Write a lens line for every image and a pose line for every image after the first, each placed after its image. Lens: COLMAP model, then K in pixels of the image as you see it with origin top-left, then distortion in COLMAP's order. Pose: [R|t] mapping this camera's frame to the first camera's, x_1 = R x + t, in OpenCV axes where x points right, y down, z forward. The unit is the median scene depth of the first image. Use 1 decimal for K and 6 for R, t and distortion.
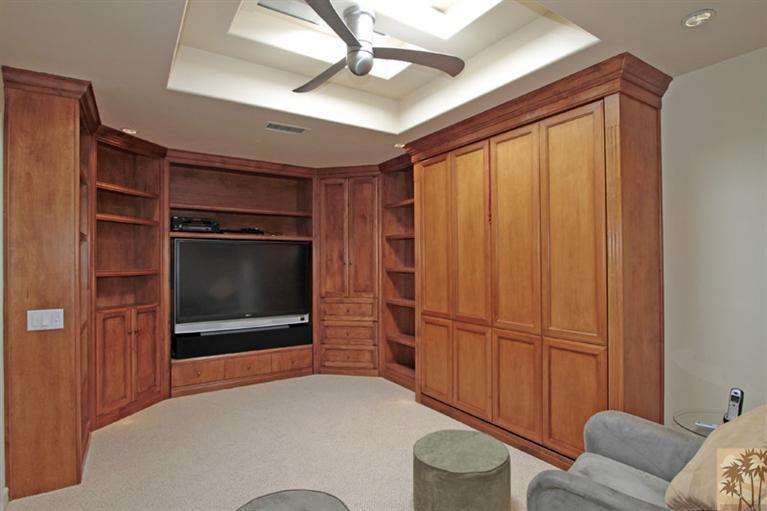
lens RADIAL K [[407.3, 0, 385.6], [0, 407.3, 256.2], [0, 0, 1]] dist [-0.014868, 0.004596]
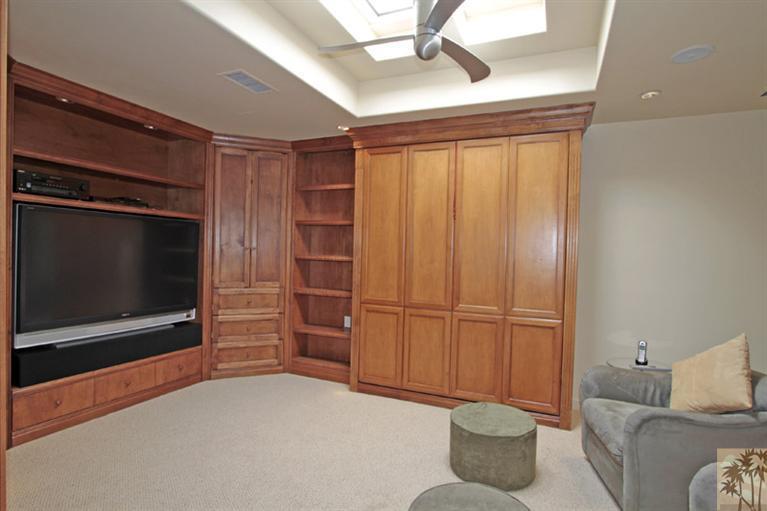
lens RADIAL K [[407.3, 0, 385.3], [0, 407.3, 258.0], [0, 0, 1]] dist [-0.014868, 0.004596]
pose [[0.828639, 0.017748, 0.559502, -0.407688], [-0.038194, 0.998961, 0.024878, 0.005229], [-0.558479, -0.041985, 0.828456, 0.140392]]
